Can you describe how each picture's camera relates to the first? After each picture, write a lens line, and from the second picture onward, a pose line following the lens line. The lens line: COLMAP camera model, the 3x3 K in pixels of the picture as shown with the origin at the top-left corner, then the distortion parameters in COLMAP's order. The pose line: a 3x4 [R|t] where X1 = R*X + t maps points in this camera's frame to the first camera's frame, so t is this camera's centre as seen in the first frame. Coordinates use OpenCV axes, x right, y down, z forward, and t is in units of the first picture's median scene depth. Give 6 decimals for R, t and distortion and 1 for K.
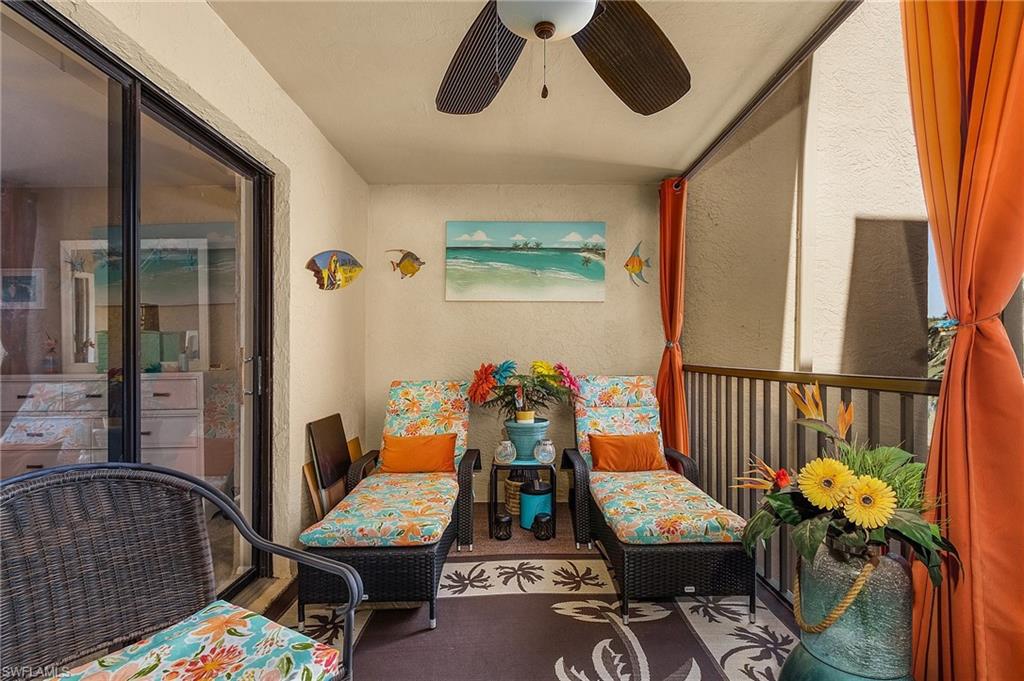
lens RADIAL K [[524.9, 0, 508.4], [0, 524.9, 347.8], [0, 0, 1]] dist [0.007908, 0.000398]
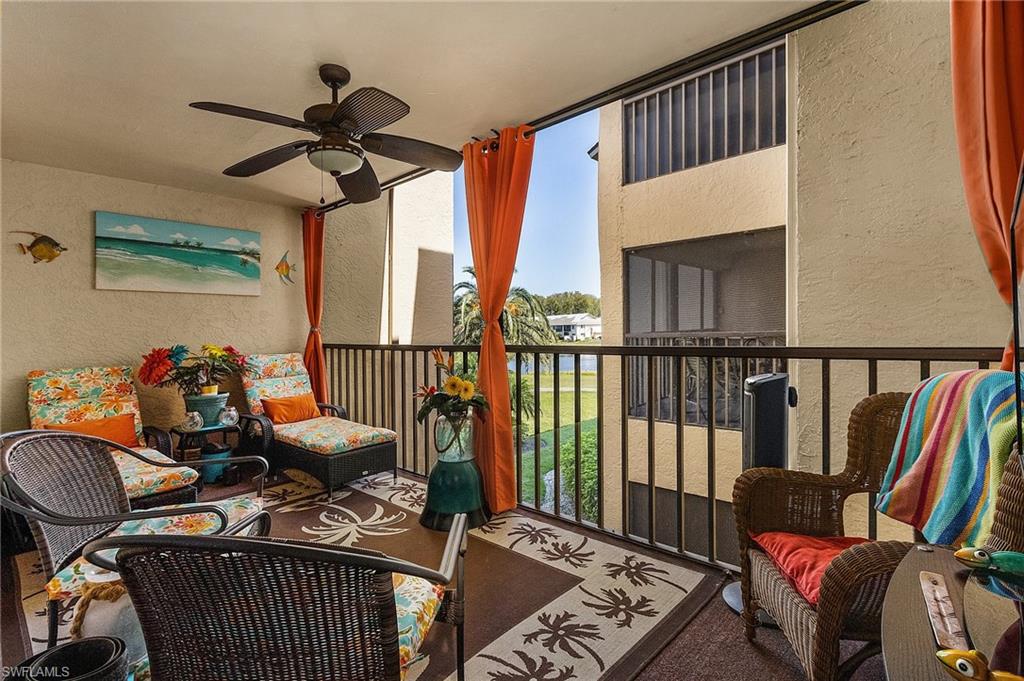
lens RADIAL K [[481.3, 0, 513.8], [0, 481.3, 334.4], [0, 0, 1]] dist [0.002639, -0.000084]
pose [[0.671080, -0.022021, 0.741057, -0.284963], [0.010884, 0.999744, 0.019852, -0.011395], [-0.741305, -0.005256, 0.671148, -0.243172]]
